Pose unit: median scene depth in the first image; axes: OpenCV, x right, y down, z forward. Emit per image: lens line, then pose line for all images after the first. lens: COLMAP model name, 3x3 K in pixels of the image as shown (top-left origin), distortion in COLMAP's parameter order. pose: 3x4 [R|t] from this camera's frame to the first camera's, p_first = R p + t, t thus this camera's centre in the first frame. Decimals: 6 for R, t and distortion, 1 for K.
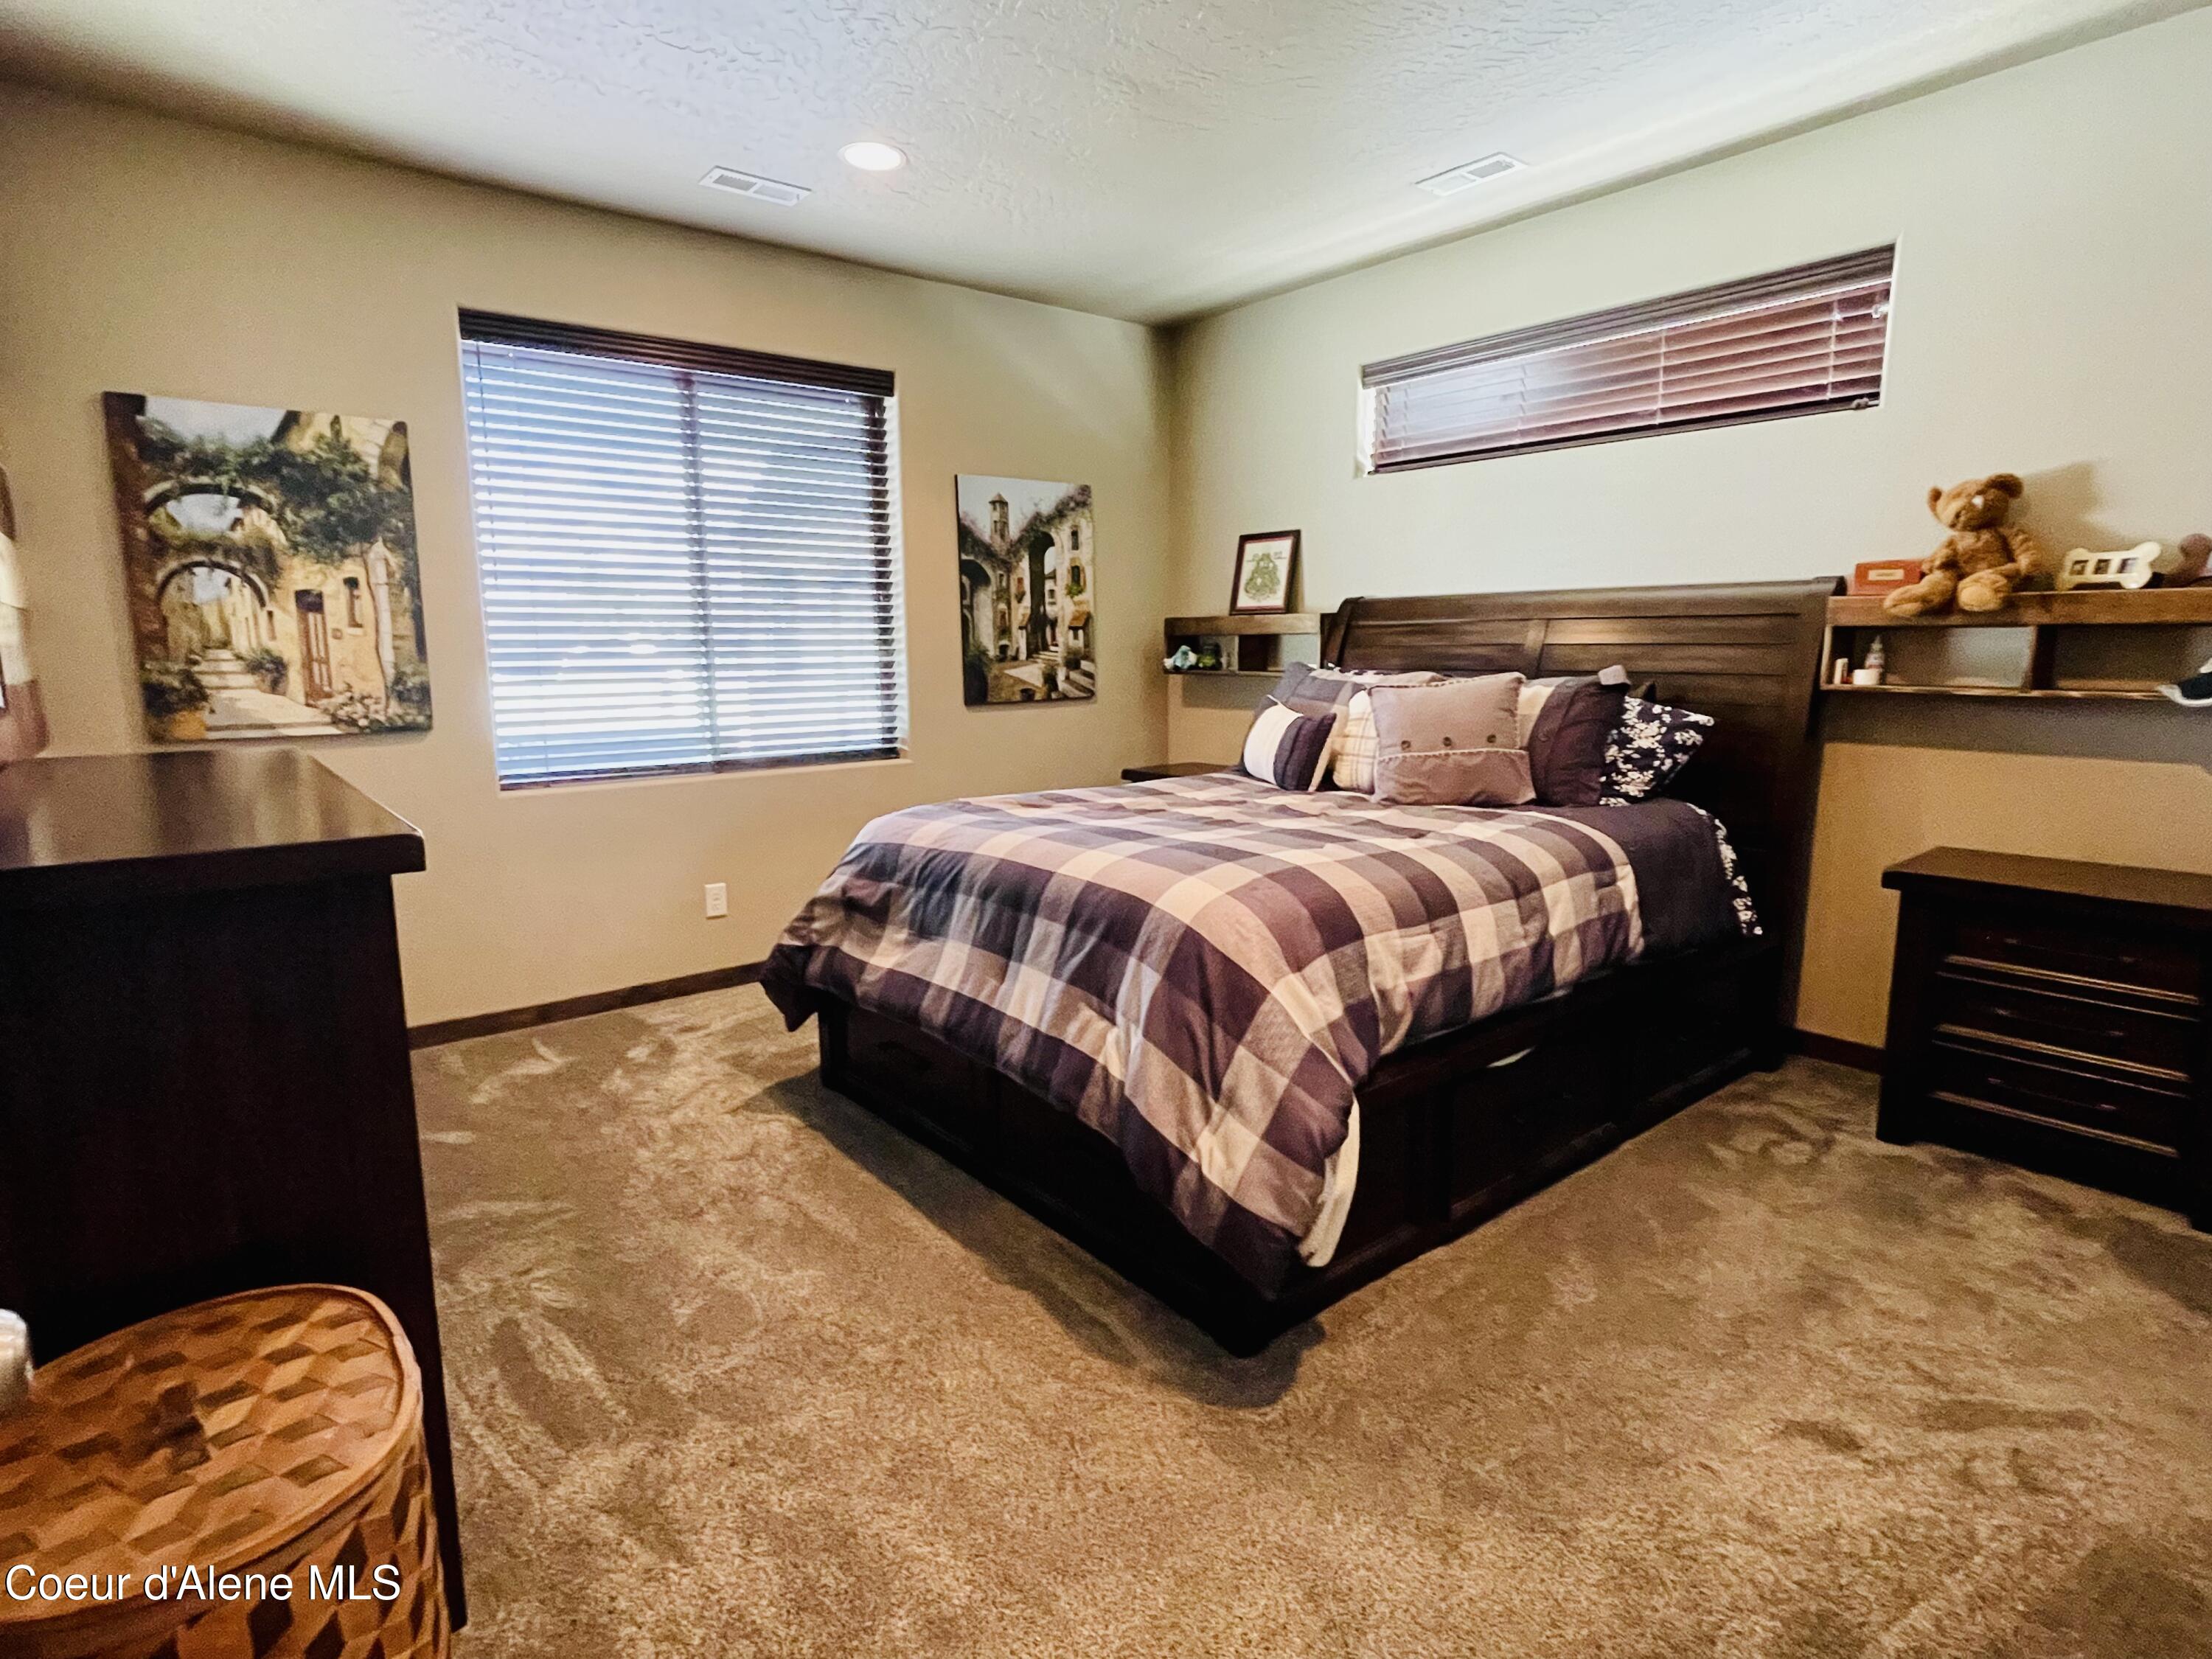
lens RADIAL K [[1162.3, 0, 1111.0], [0, 1162.3, 840.6], [0, 0, 1]] dist [-0.002625, -0.000143]
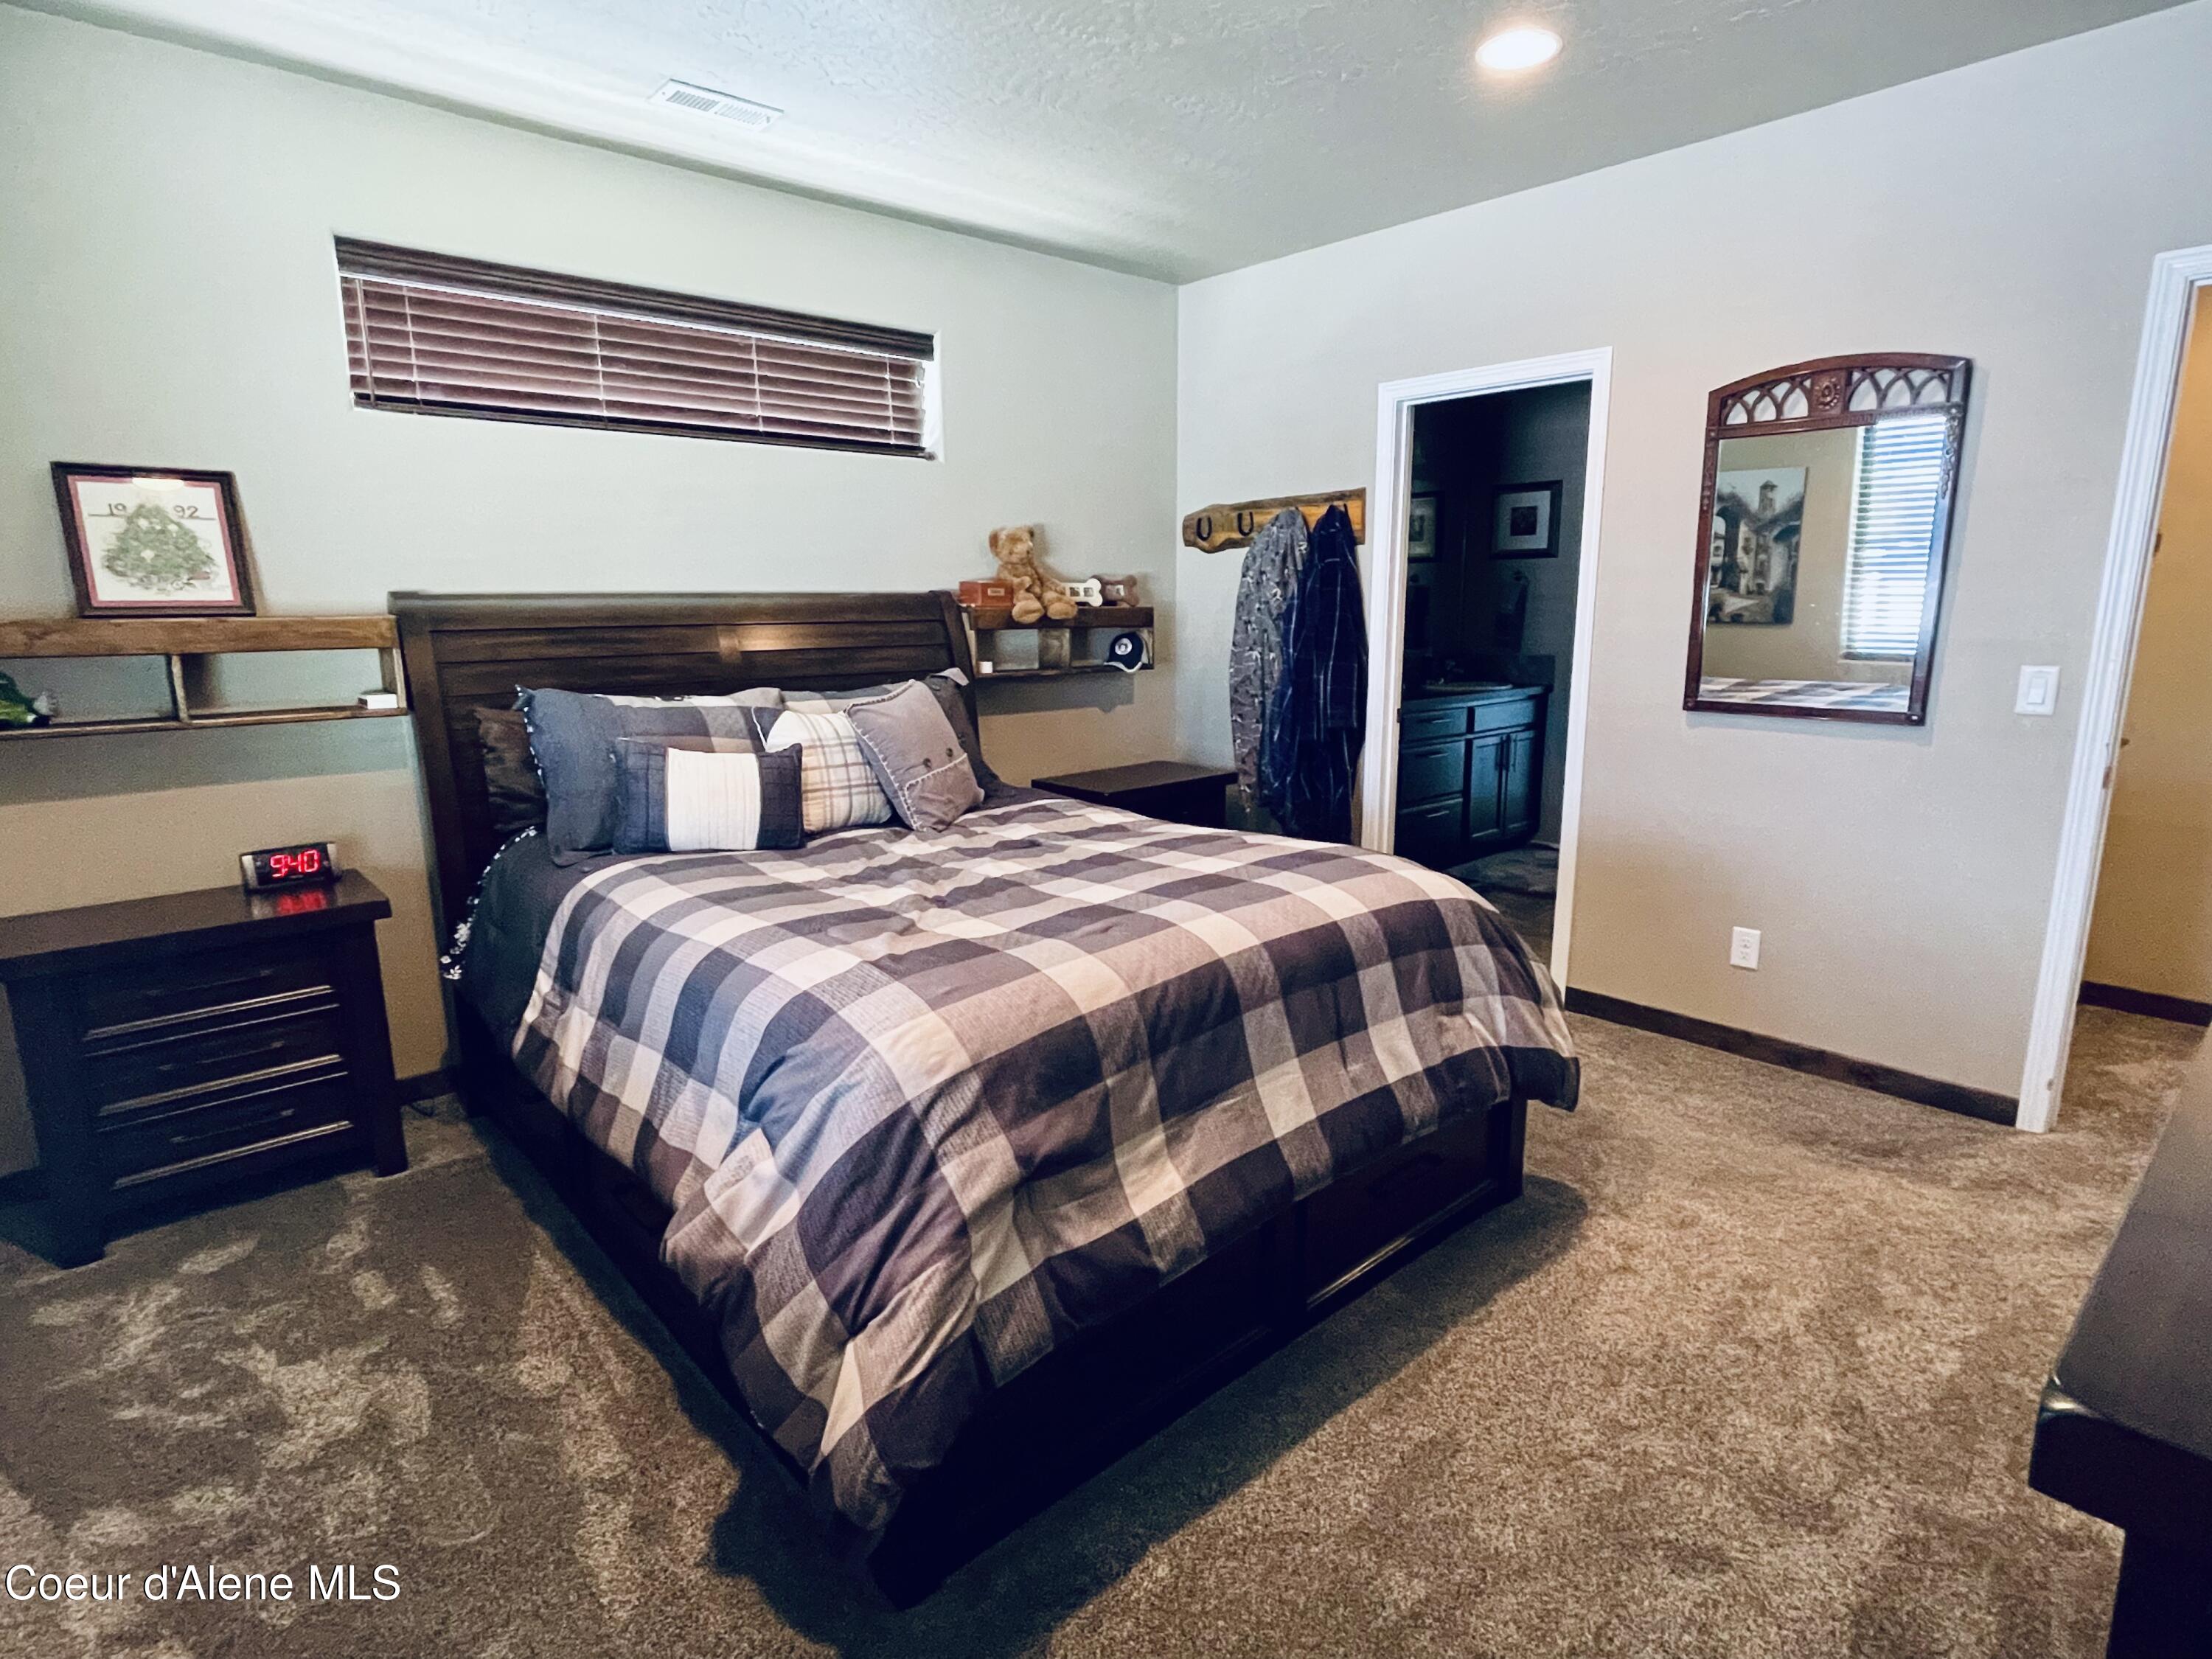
lens RADIAL K [[1162.3, 0, 1111.0], [0, 1162.3, 840.6], [0, 0, 1]] dist [-0.002625, -0.000143]
pose [[-0.047875, -0.211492, 0.976207, -0.685797], [0.162485, 0.962661, 0.216526, -0.203173], [-0.985549, 0.168985, -0.011723, 0.852376]]
